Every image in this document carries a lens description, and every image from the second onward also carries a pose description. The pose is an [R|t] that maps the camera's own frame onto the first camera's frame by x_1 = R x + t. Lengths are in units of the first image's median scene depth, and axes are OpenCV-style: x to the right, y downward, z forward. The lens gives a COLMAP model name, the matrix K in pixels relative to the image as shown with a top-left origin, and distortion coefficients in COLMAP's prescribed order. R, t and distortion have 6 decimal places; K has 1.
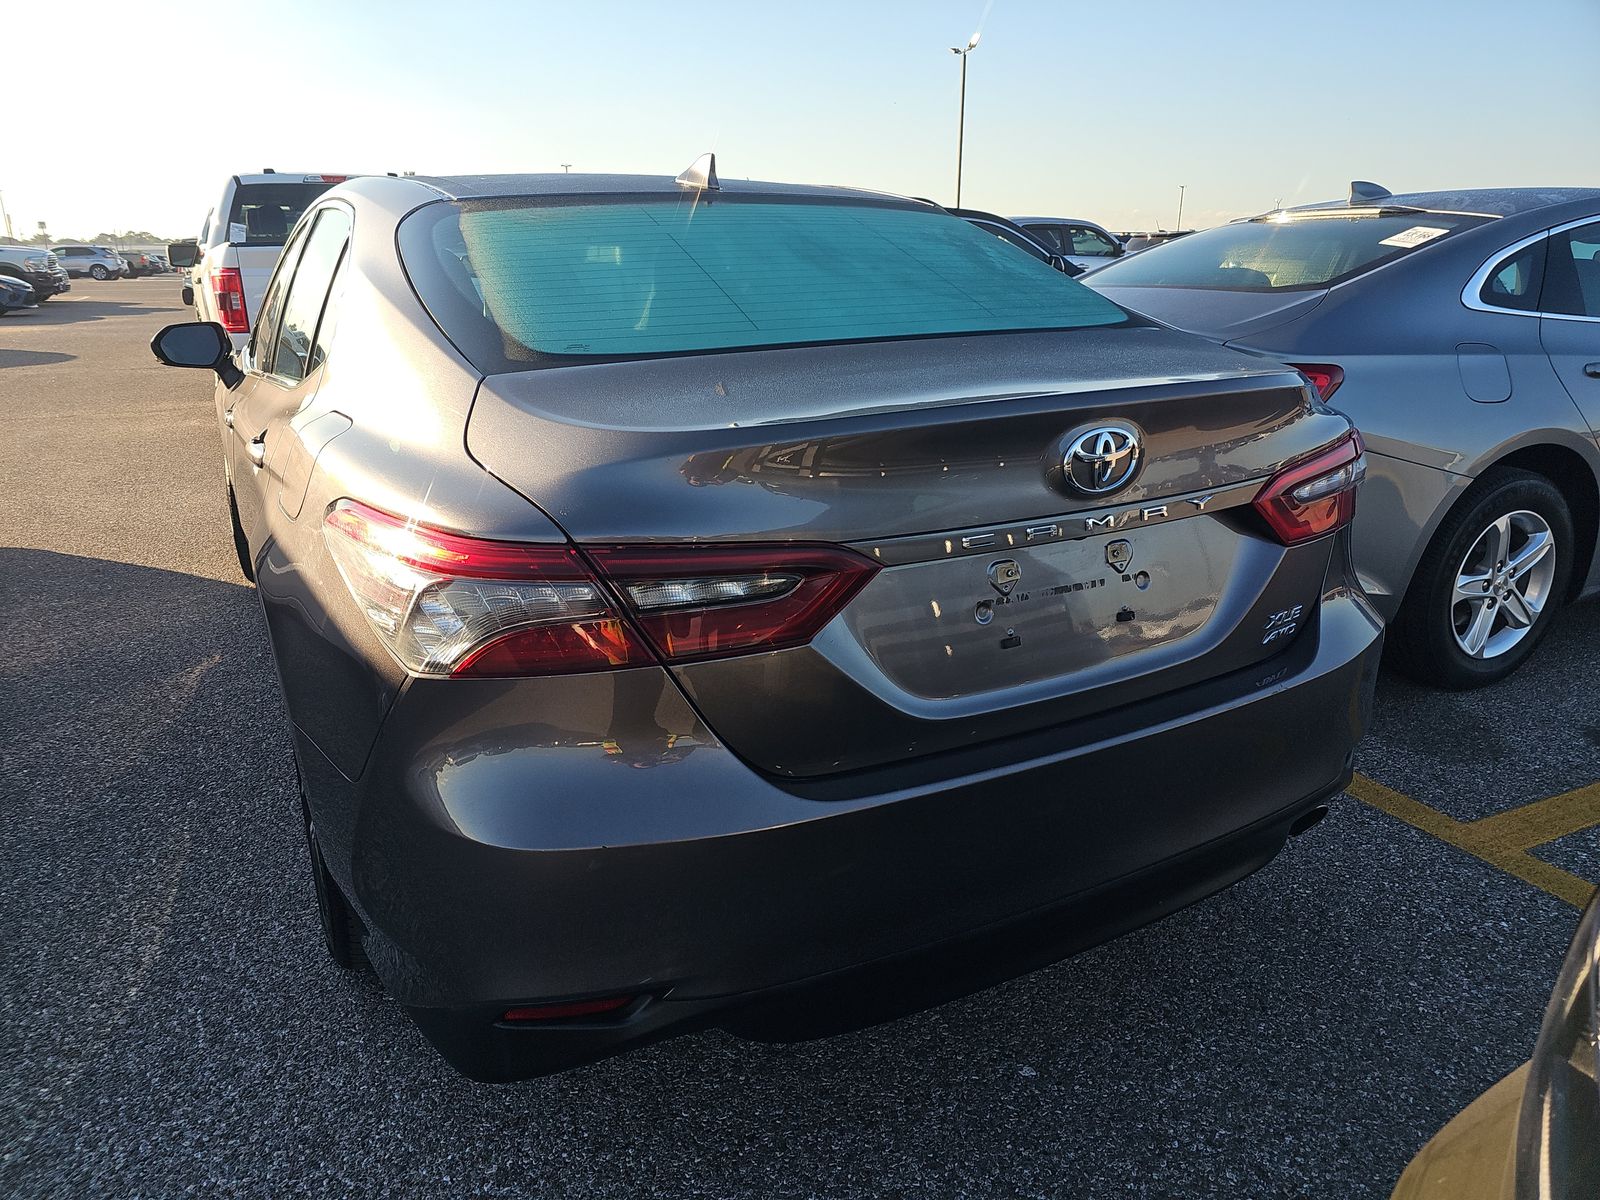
lens RADIAL K [[1107.4, 0, 806.9], [0, 1107.4, 596.2], [0, 0, 1]] dist [0.054627, -0.057489]
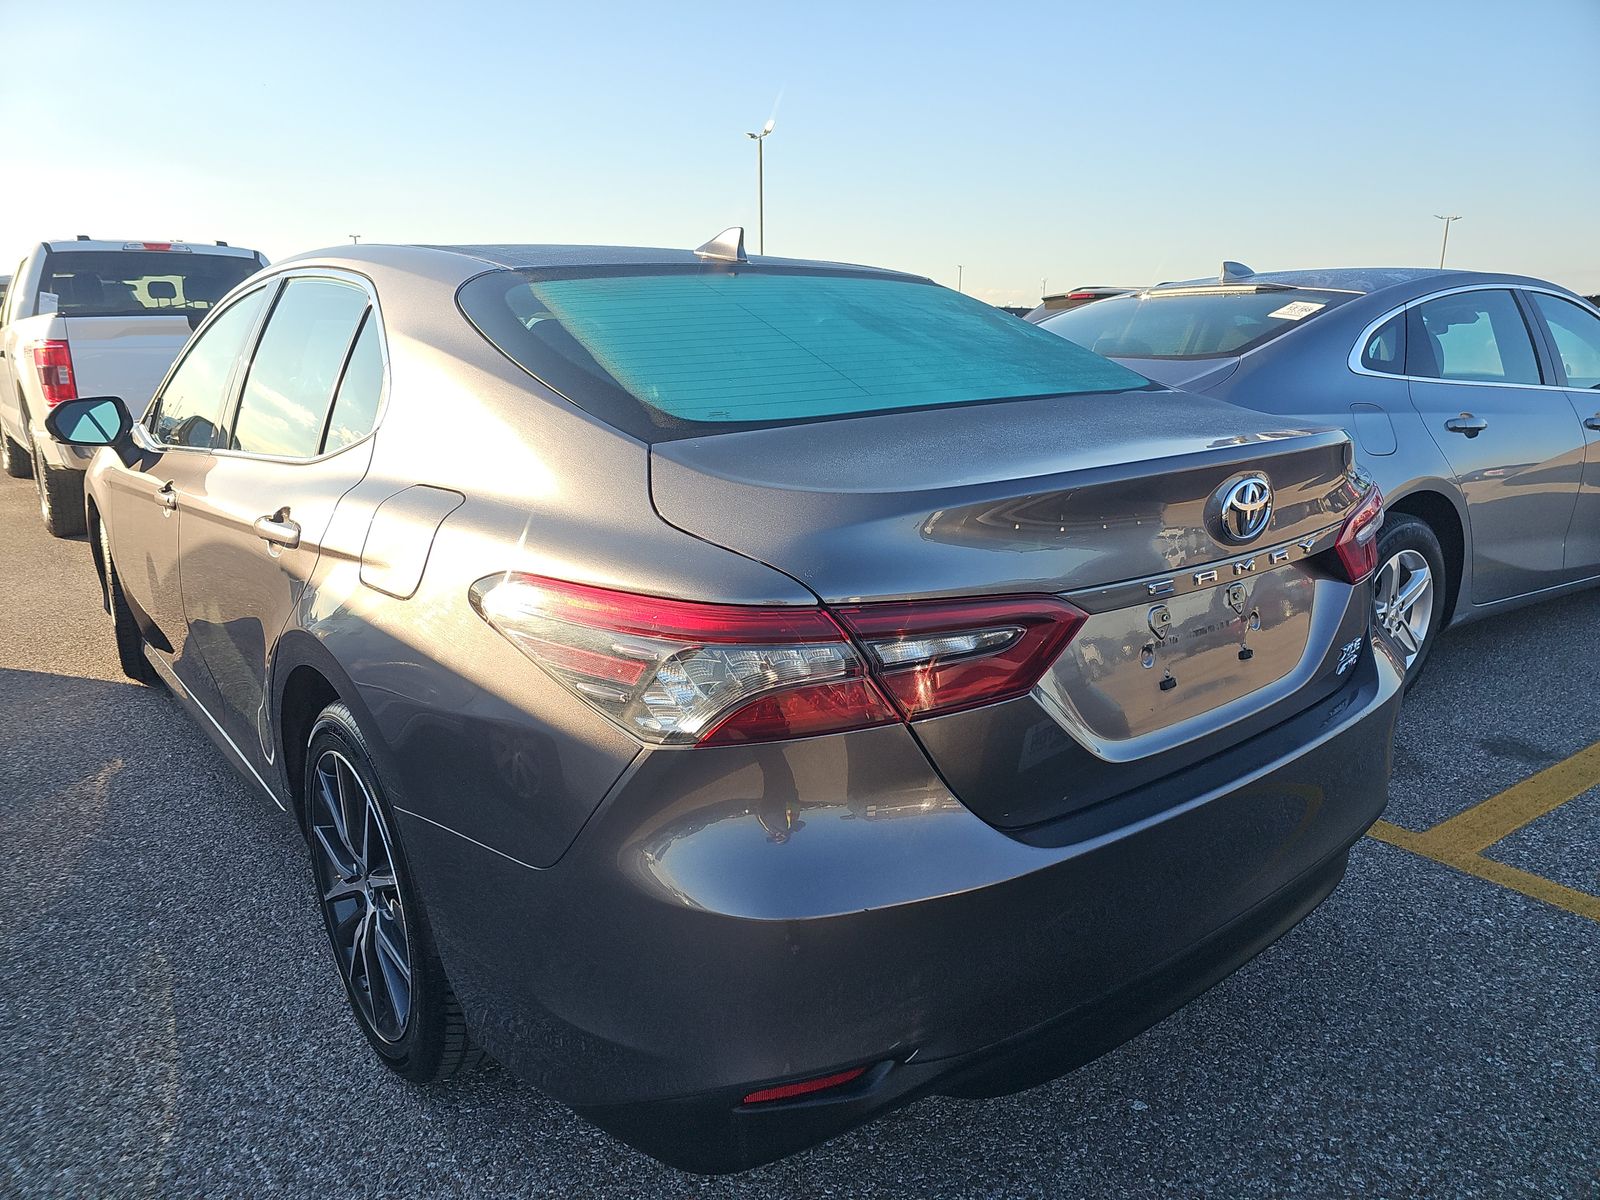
lens RADIAL K [[1103.7, 0, 799.5], [0, 1103.7, 594.8], [0, 0, 1]] dist [0.056758, -0.057834]
pose [[0.983810, -0.041367, 0.174374, -0.250443], [0.051931, 0.997053, -0.056459, -0.000808], [-0.171524, 0.064600, 0.983060, 0.013636]]
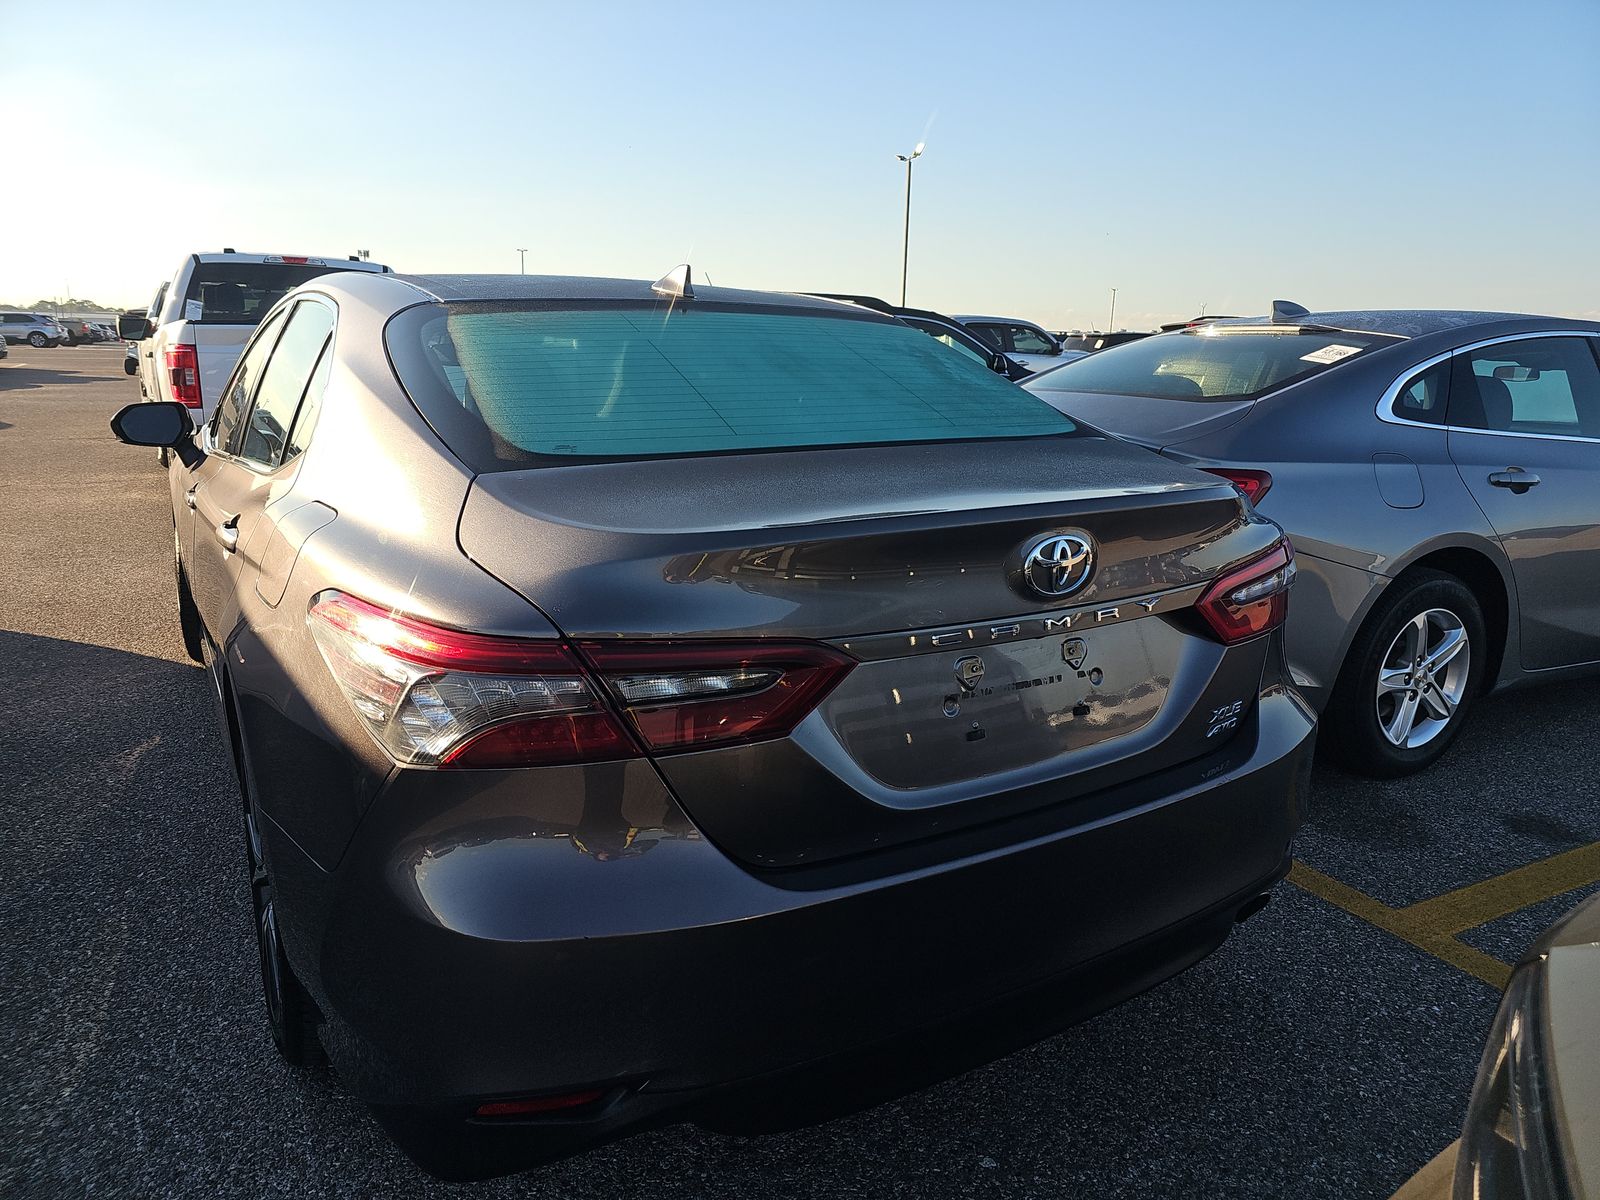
lens RADIAL K [[1104.6, 0, 821.2], [0, 1104.6, 578.9], [0, 0, 1]] dist [0.054216, -0.050036]
pose [[0.997936, 0.015774, 0.062245, -0.022153], [-0.010330, 0.996171, -0.086818, -0.009783], [-0.063376, 0.085996, 0.994278, -0.035602]]
